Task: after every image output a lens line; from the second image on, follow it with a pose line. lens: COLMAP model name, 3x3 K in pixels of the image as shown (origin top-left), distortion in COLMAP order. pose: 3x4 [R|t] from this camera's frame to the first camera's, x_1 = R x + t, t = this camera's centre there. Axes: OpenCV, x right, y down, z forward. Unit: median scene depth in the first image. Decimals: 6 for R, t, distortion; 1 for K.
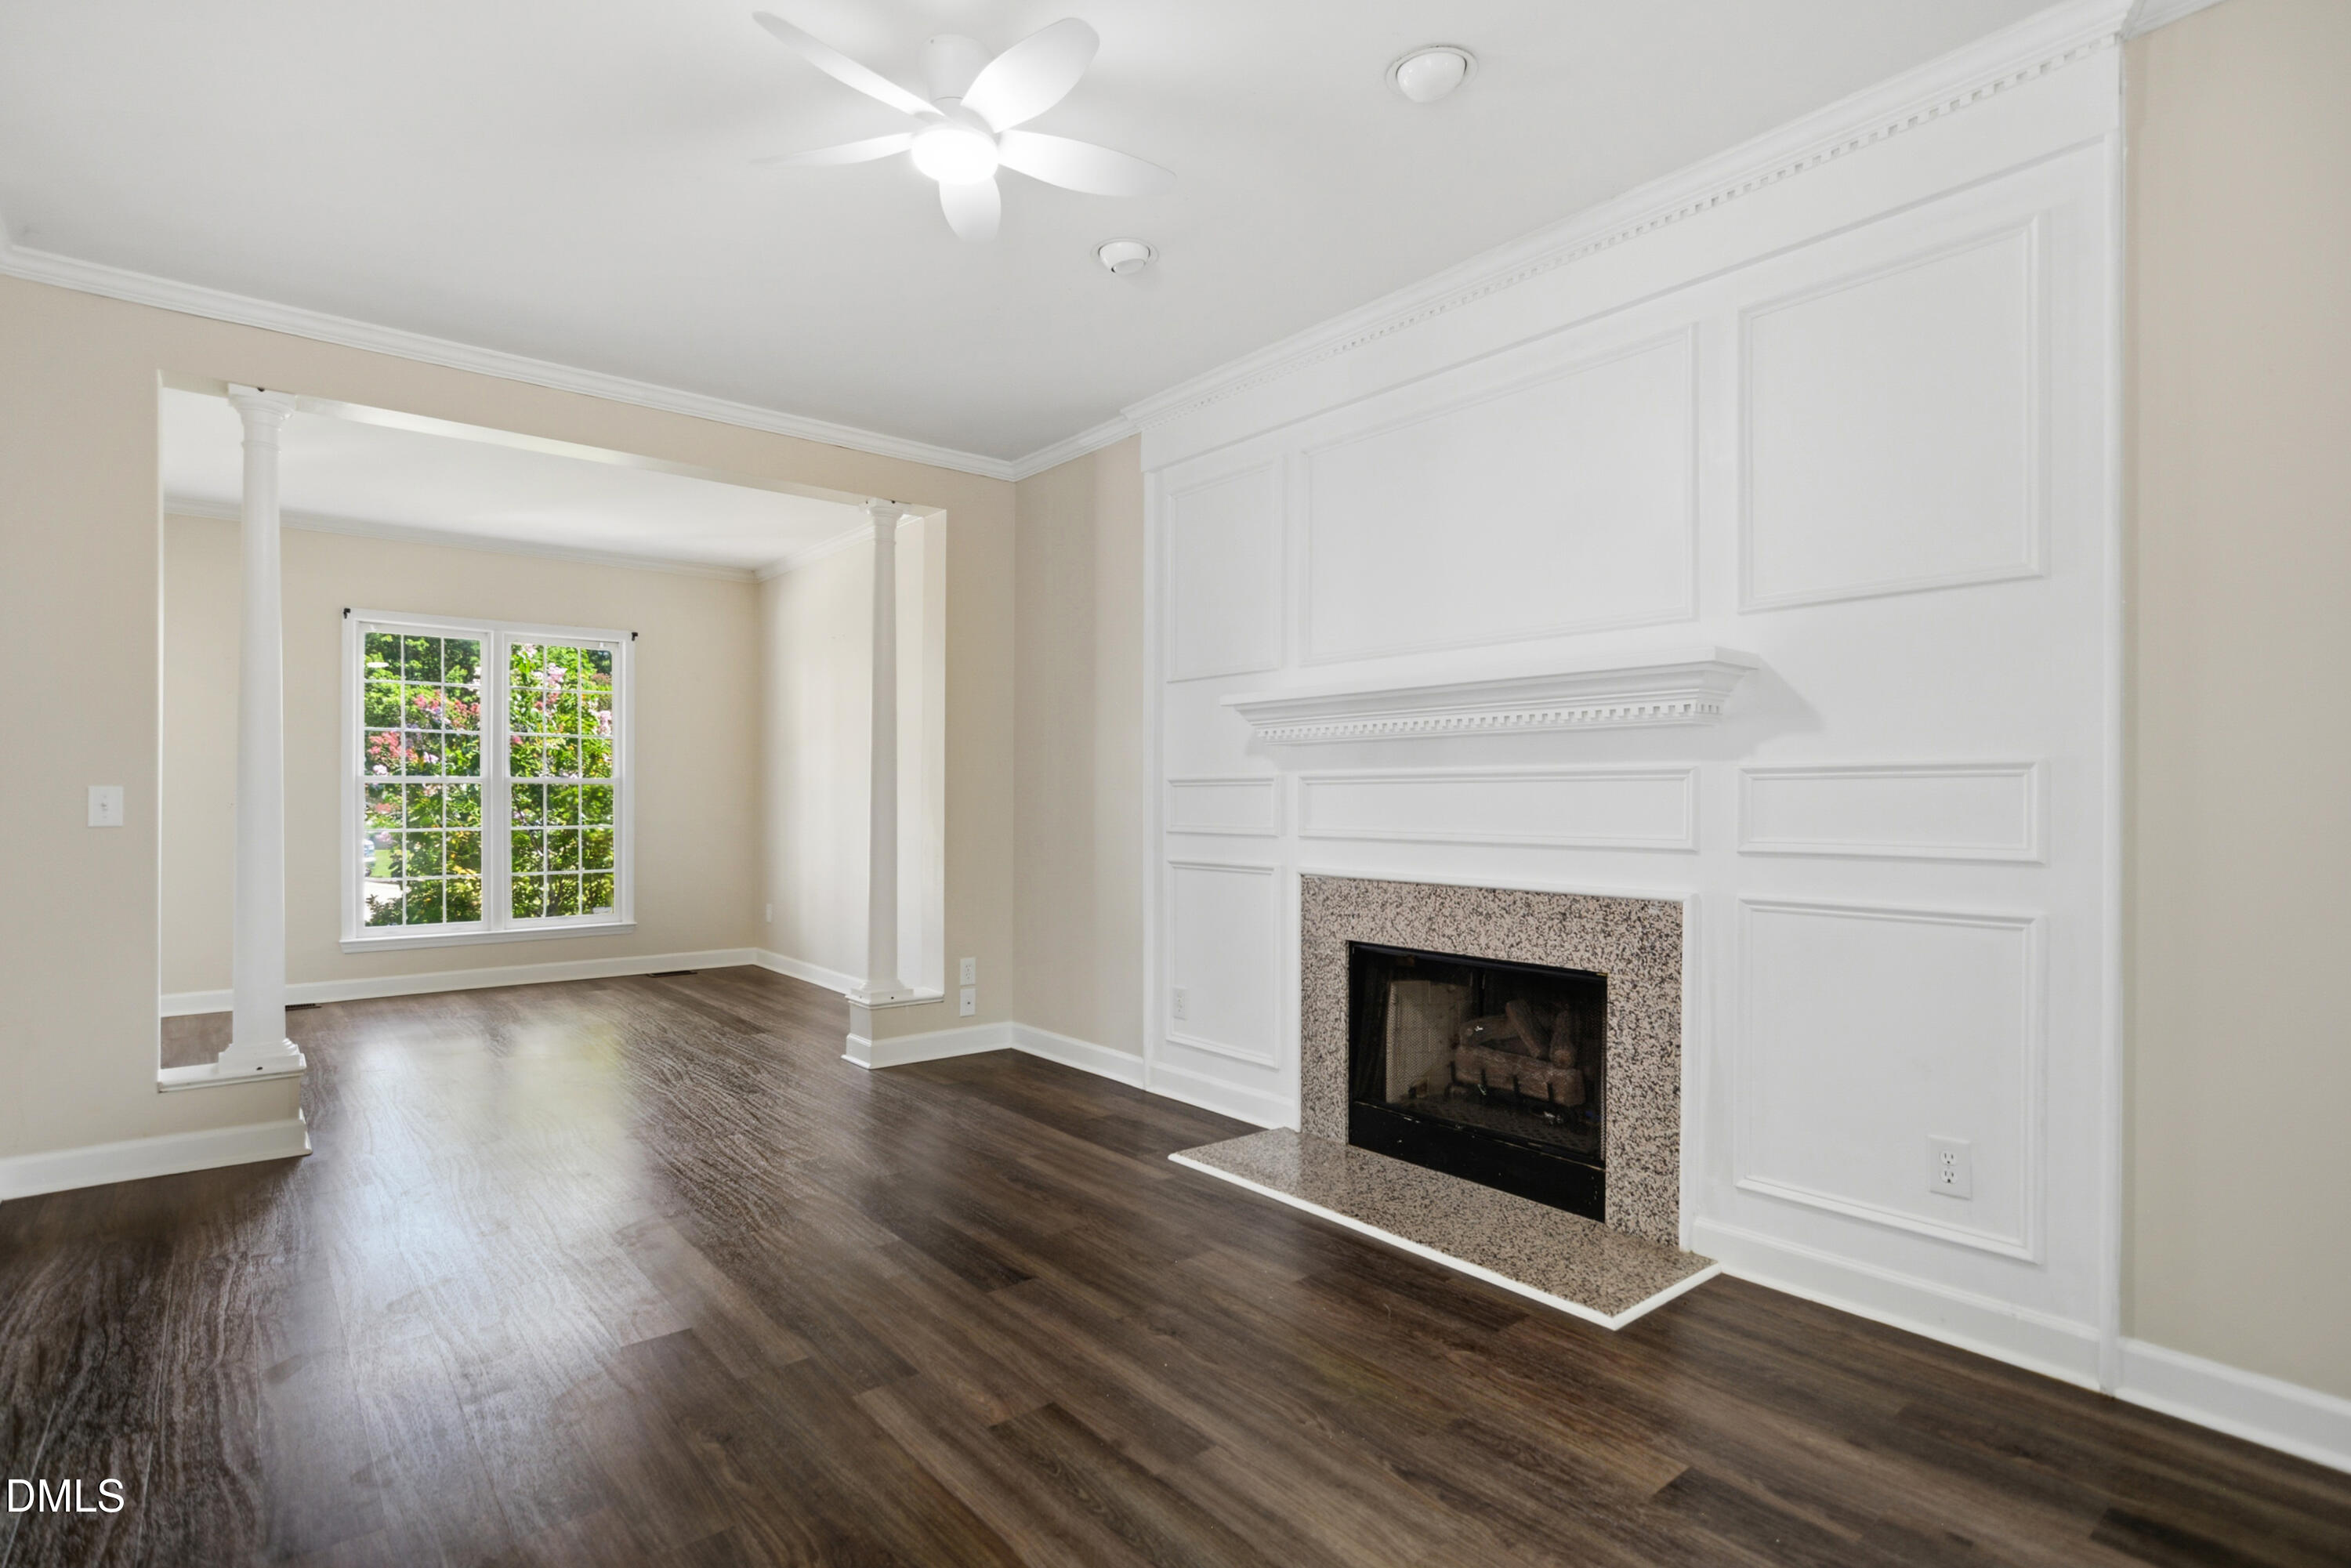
lens RADIAL K [[1168.1, 0, 1173.8], [0, 1168.1, 799.9], [0, 0, 1]] dist [-0.031094, -0.000064]
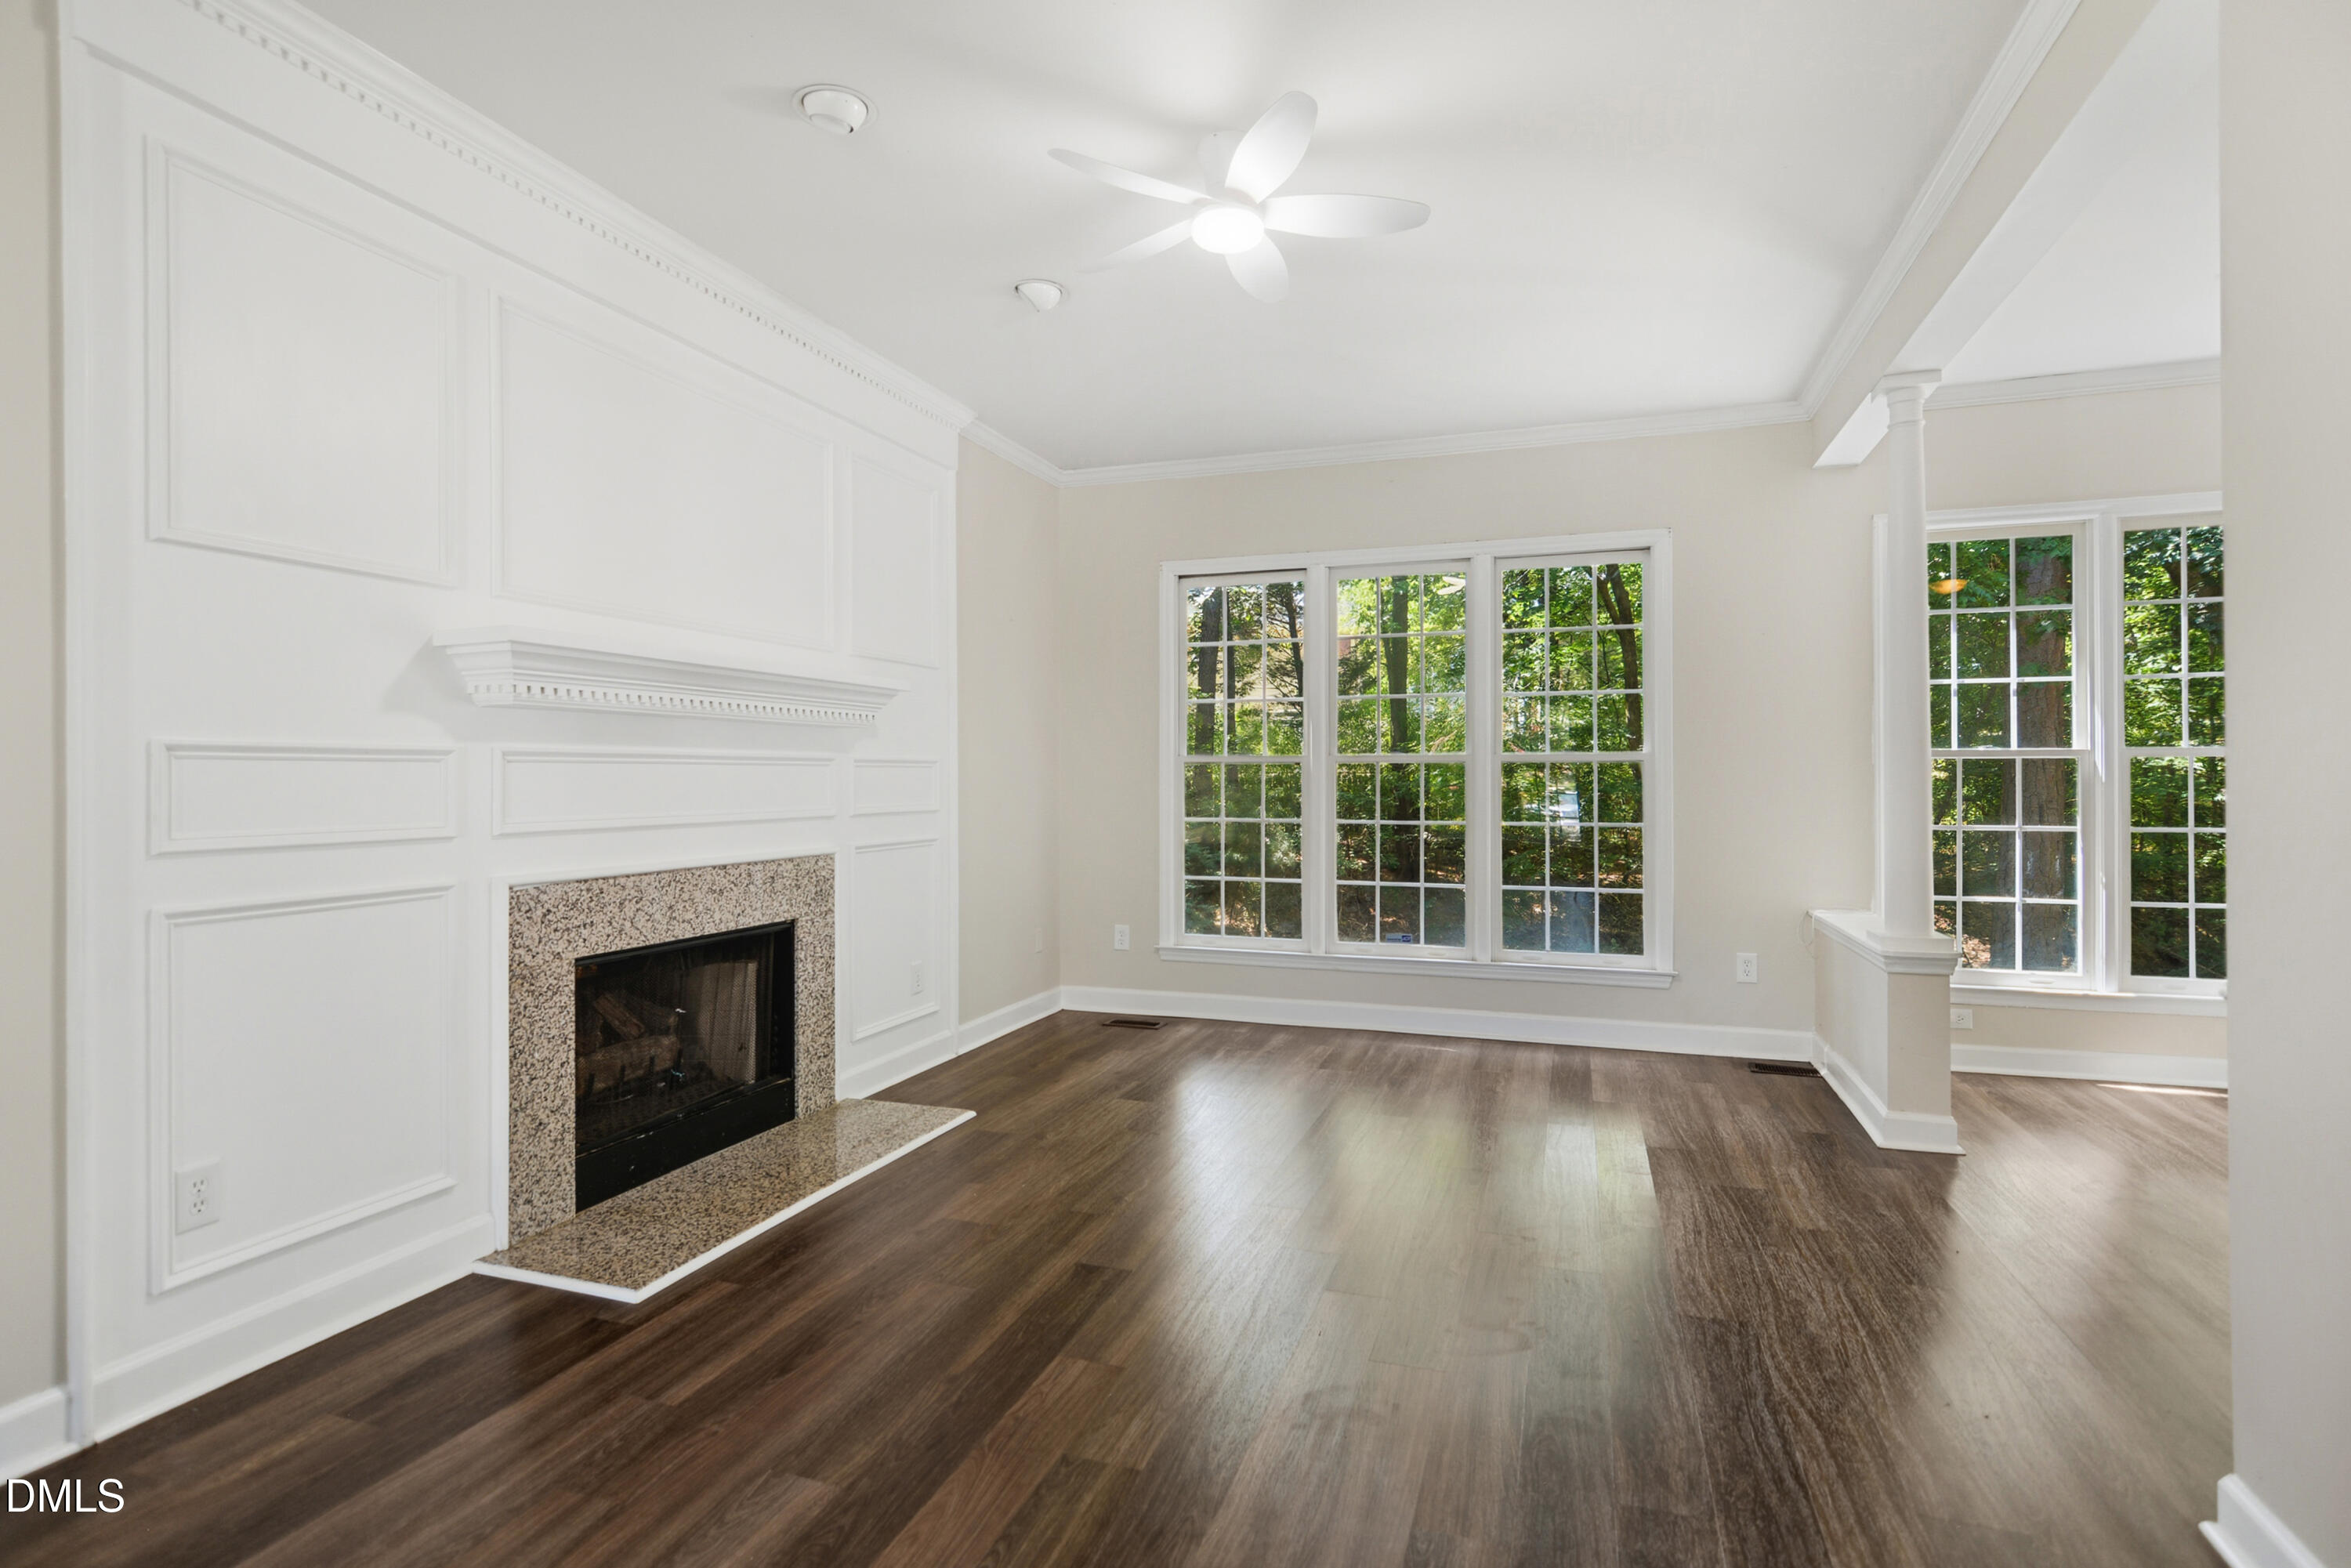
lens RADIAL K [[1173.4, 0, 1168.2], [0, 1173.4, 777.8], [0, 0, 1]] dist [-0.002405, -0.000405]
pose [[-0.521113, -0.001491, 0.853486, -0.750038], [0.002420, 0.999992, 0.003224, -0.004863], [-0.853484, 0.003745, -0.521105, 1.075177]]
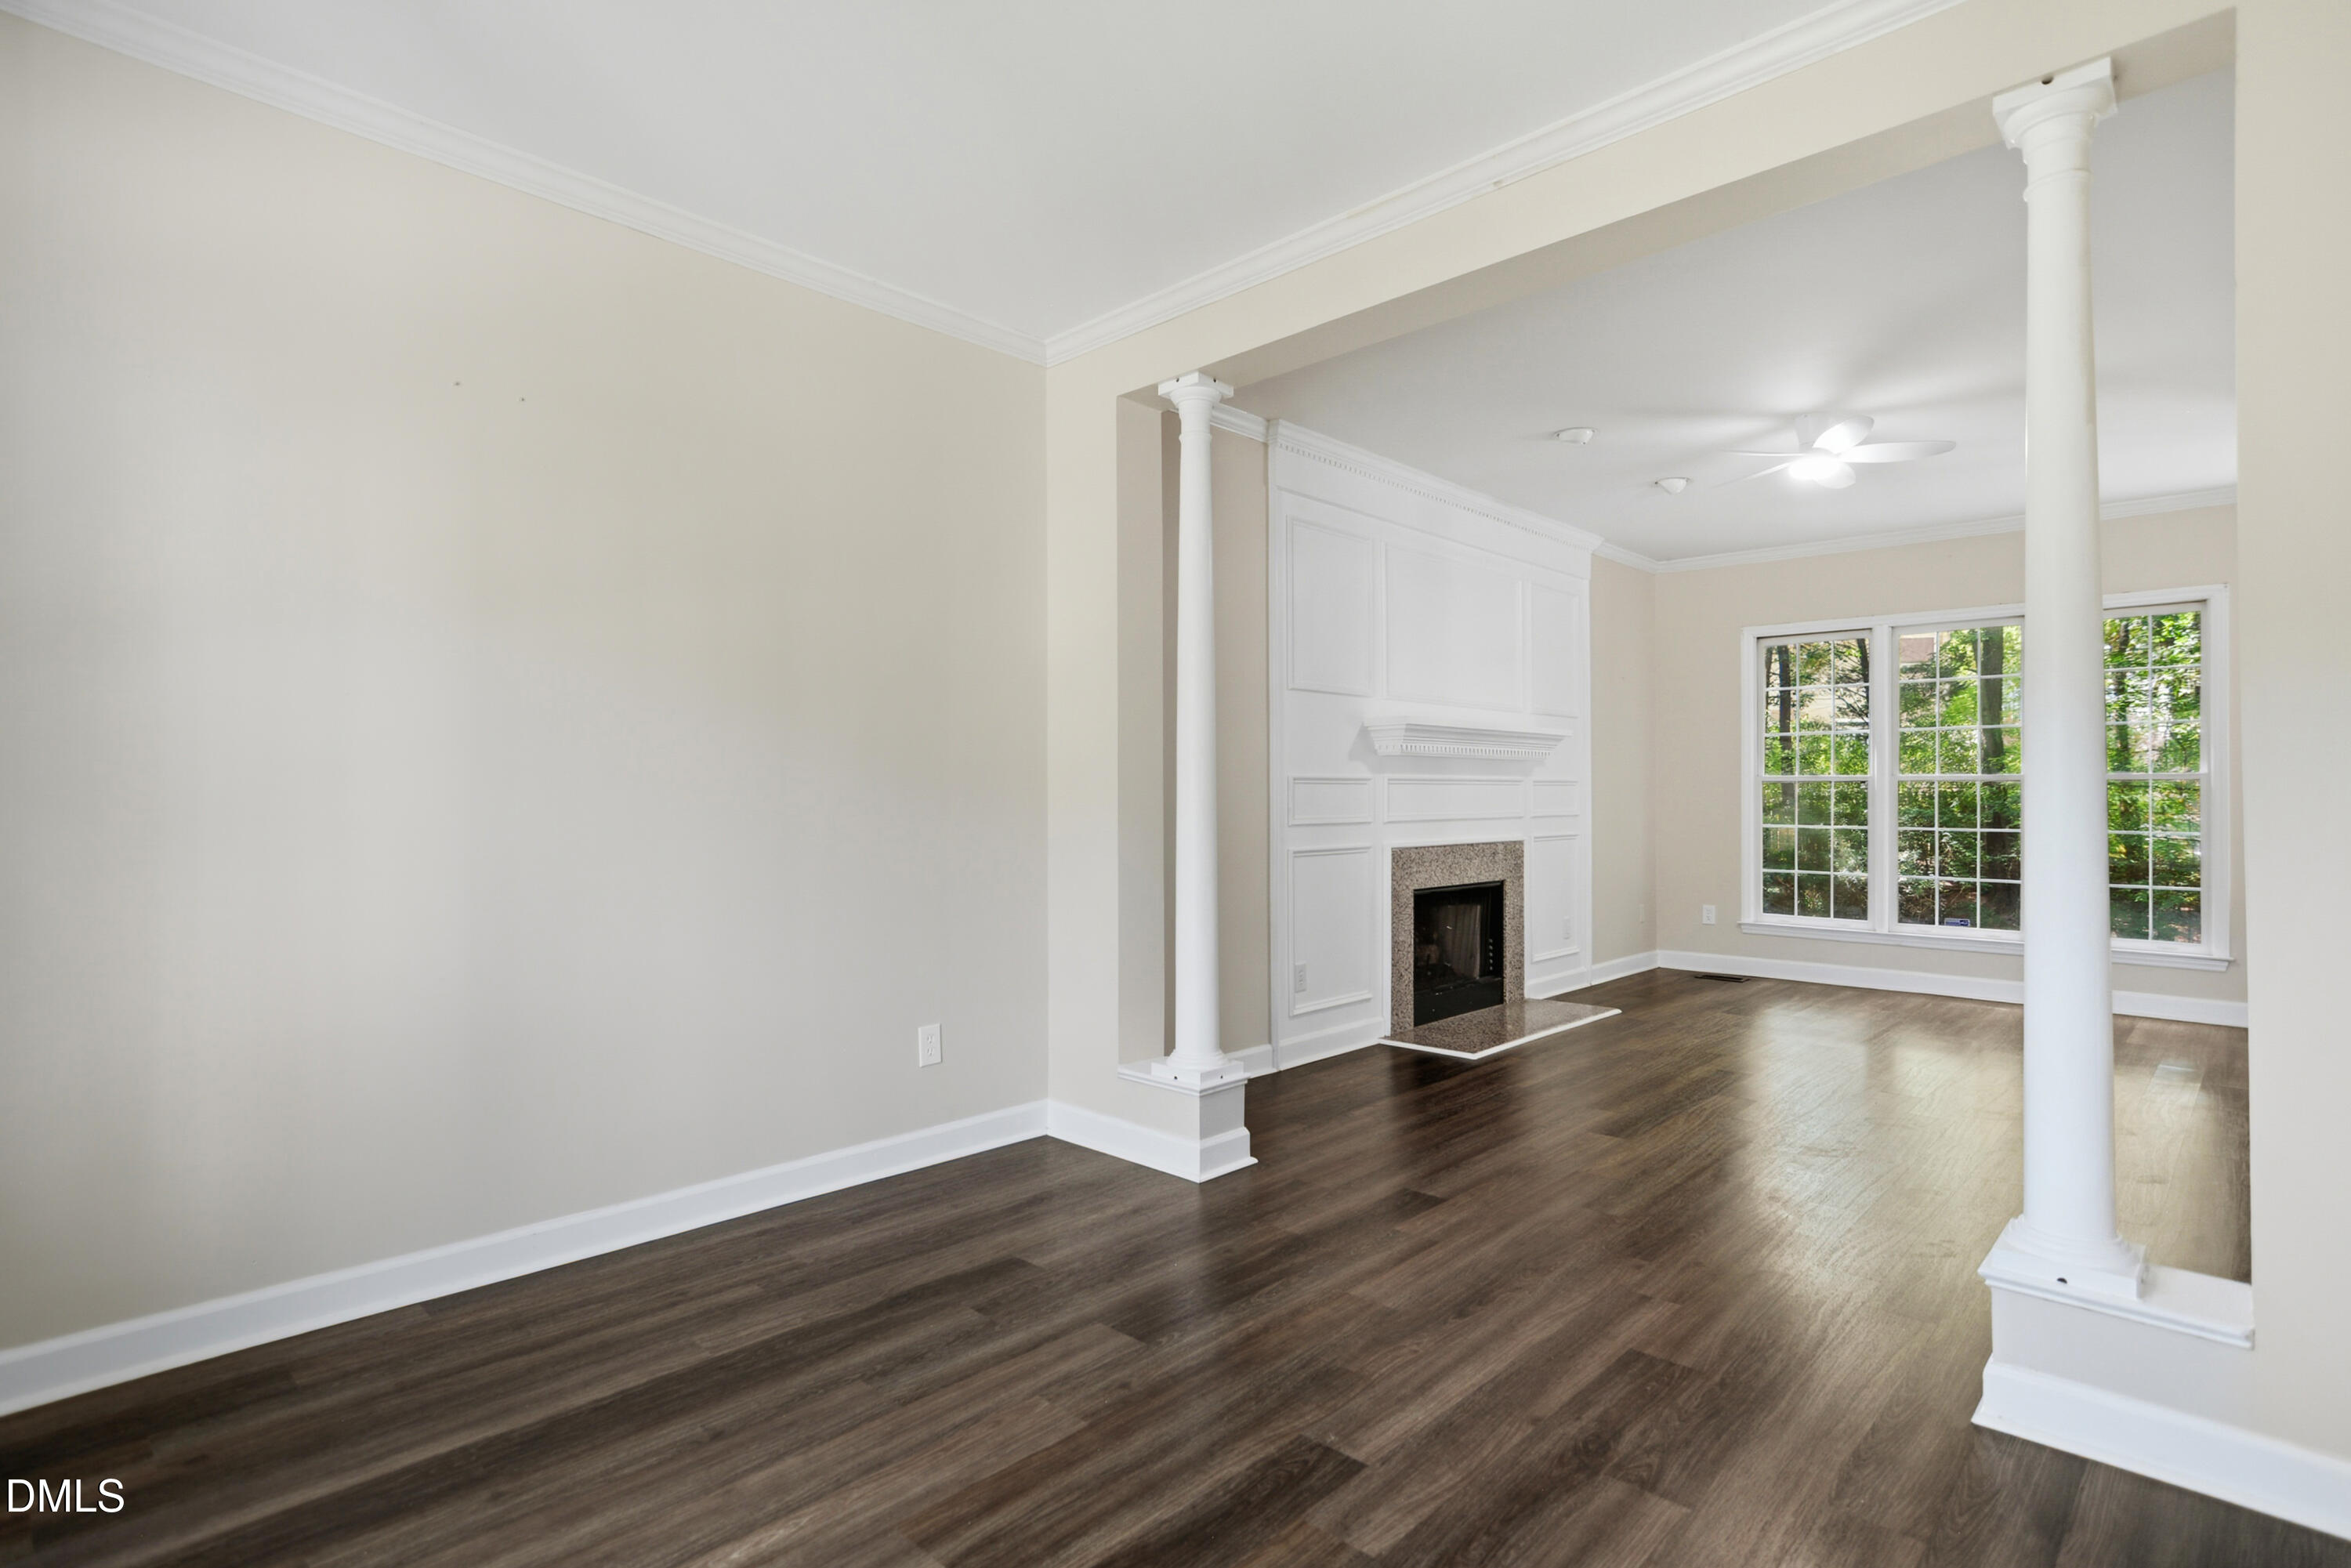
lens RADIAL K [[1172.2, 0, 1175.5], [0, 1172.2, 784.0], [0, 0, 1]] dist [0.002402, 0.000270]
pose [[-0.124674, 0.003765, 0.992191, -1.298147], [0.000126, 0.999993, -0.003779, -0.008383], [-0.992198, -0.000346, -0.124673, 1.491891]]
